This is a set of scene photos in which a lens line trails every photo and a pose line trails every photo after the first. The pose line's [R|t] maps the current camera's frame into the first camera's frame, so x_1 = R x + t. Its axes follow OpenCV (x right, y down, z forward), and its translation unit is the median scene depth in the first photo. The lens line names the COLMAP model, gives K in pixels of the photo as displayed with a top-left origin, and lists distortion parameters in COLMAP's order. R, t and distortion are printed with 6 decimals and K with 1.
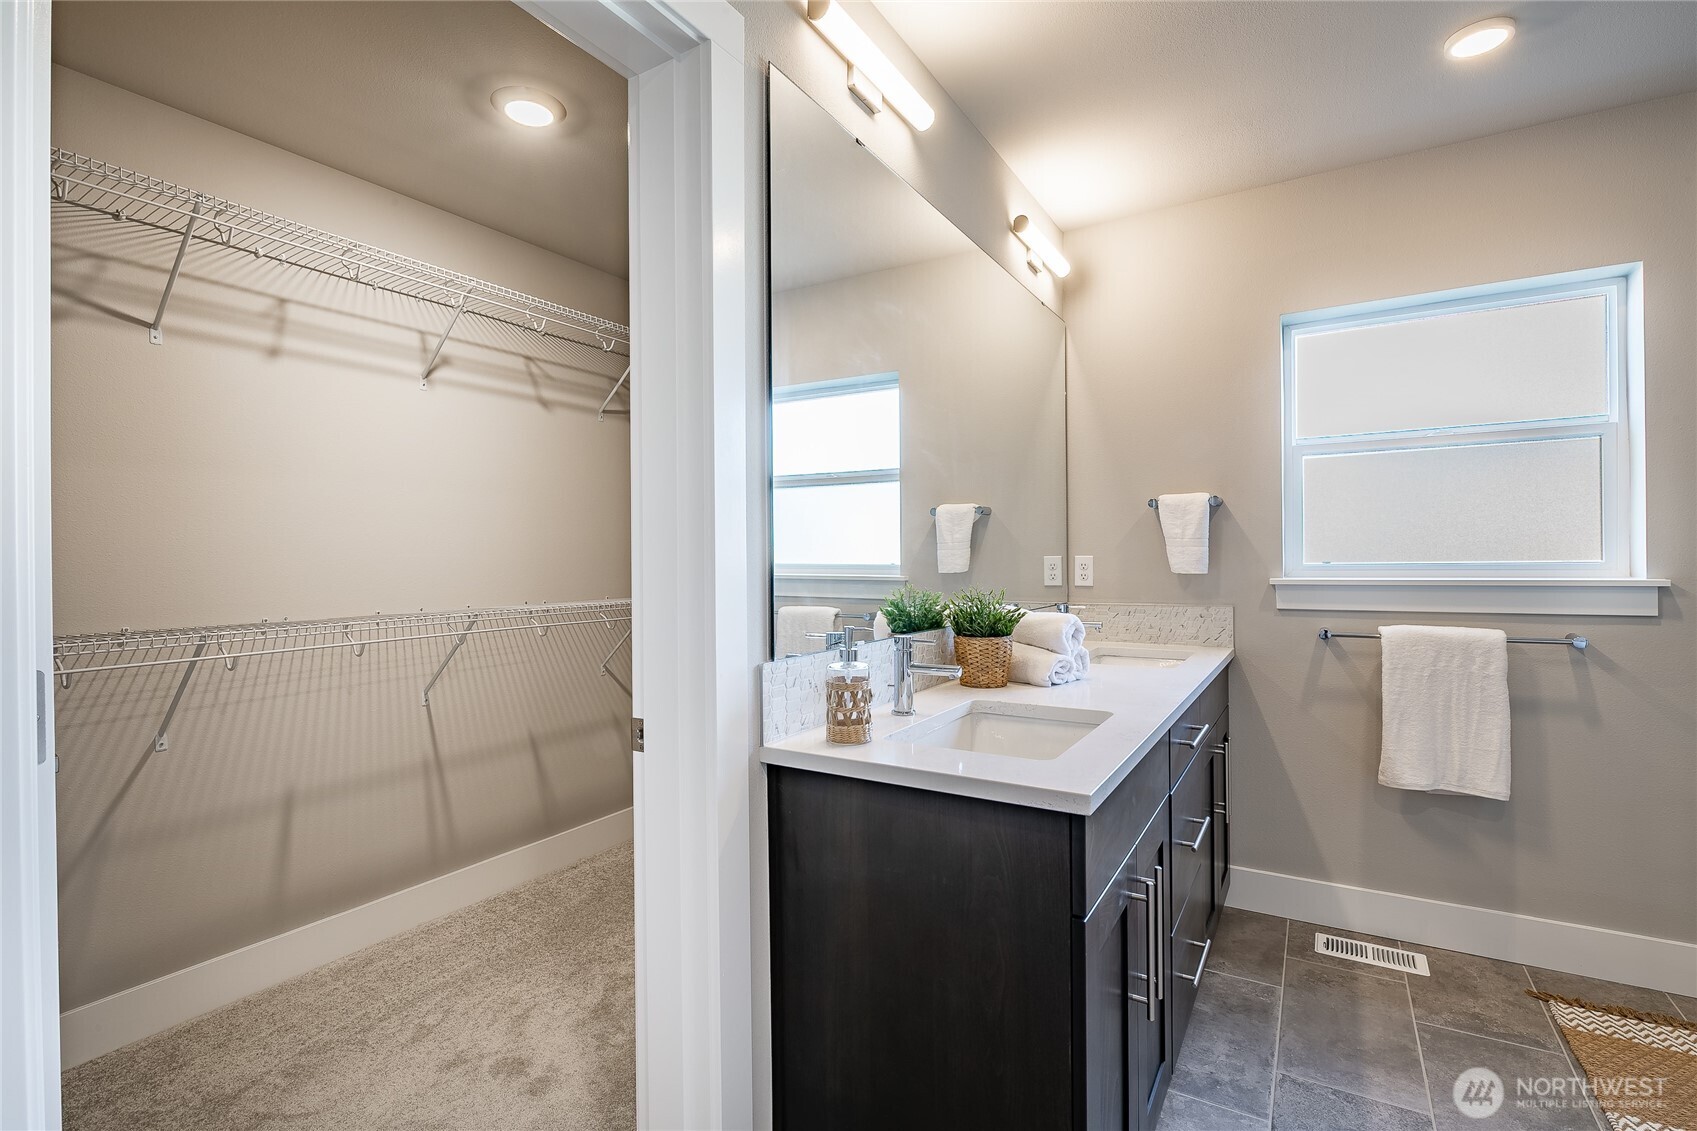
lens RADIAL K [[778.6, 0, 874.7], [0, 778.6, 566.2], [0, 0, 1]] dist [-0.010722, 0.000963]
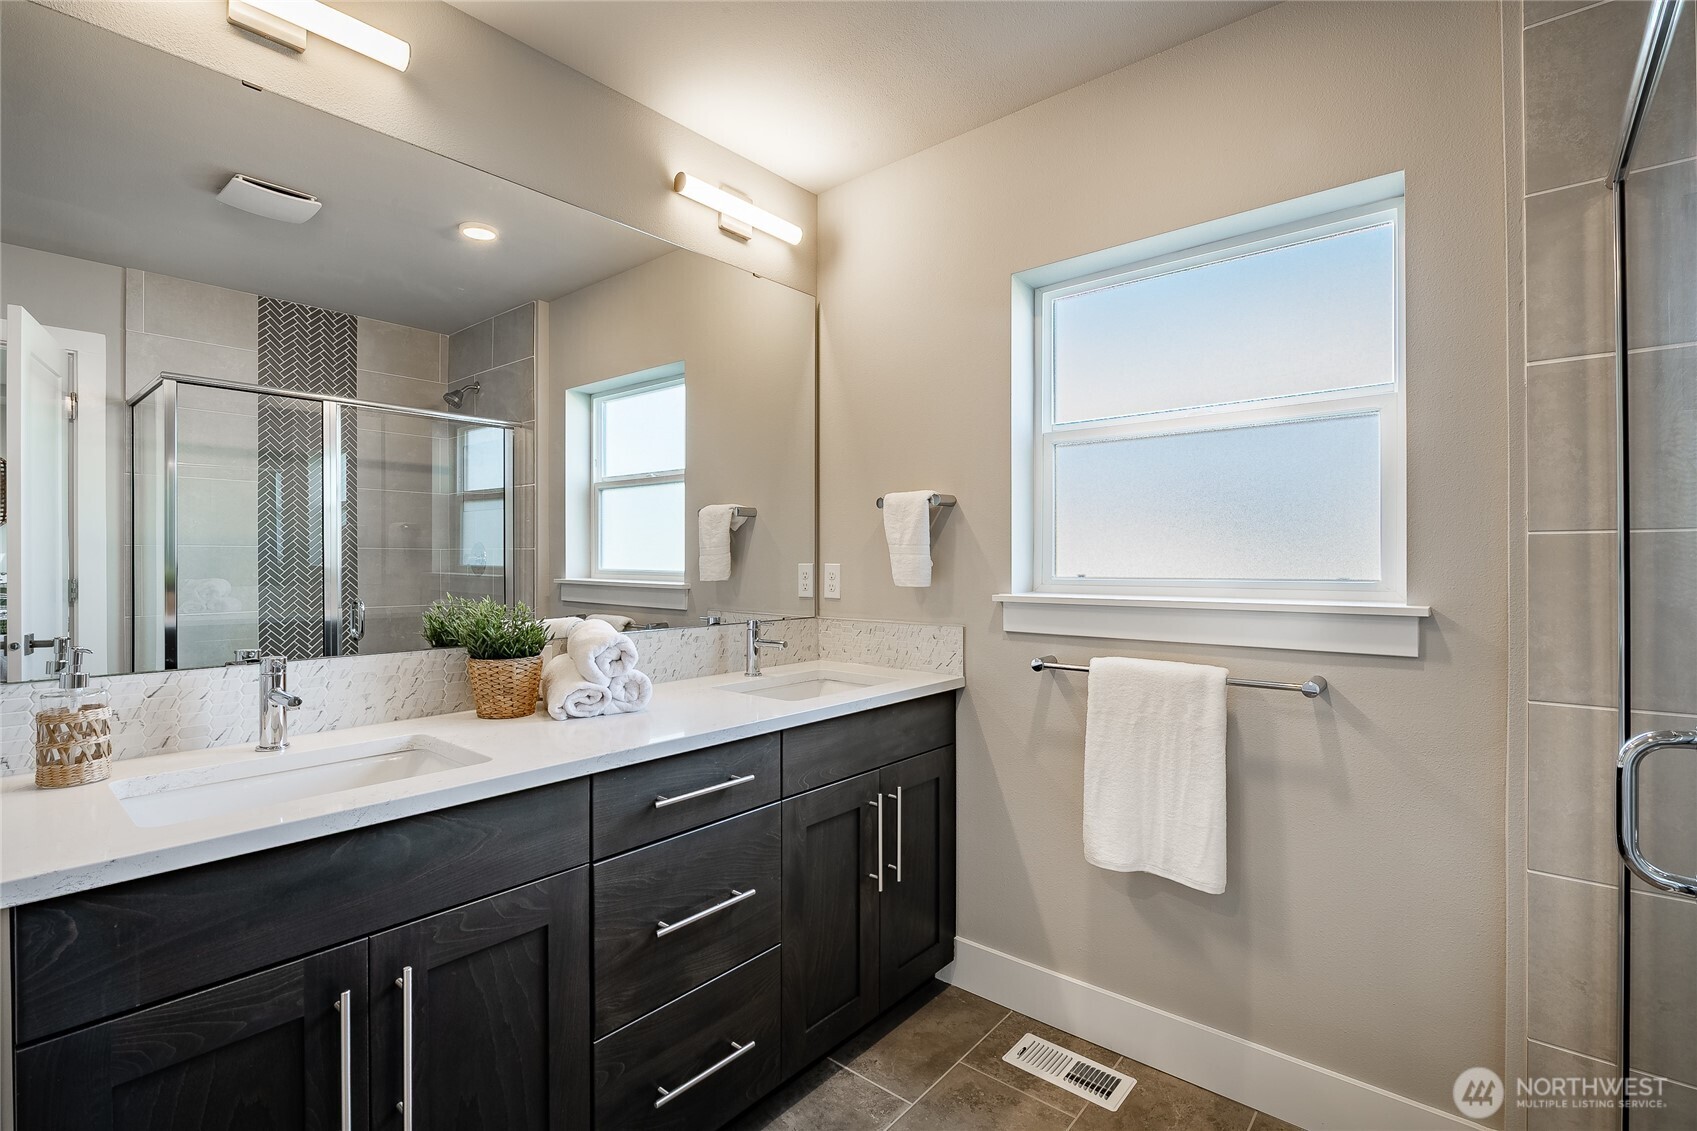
lens RADIAL K [[778.6, 0, 874.7], [0, 778.6, 566.2], [0, 0, 1]] dist [-0.010722, 0.000963]
pose [[0.987057, 0.010948, -0.159994, 0.547831], [-0.011194, 0.999937, -0.000639, -0.012660], [0.159977, 0.002422, 0.987118, 0.176689]]
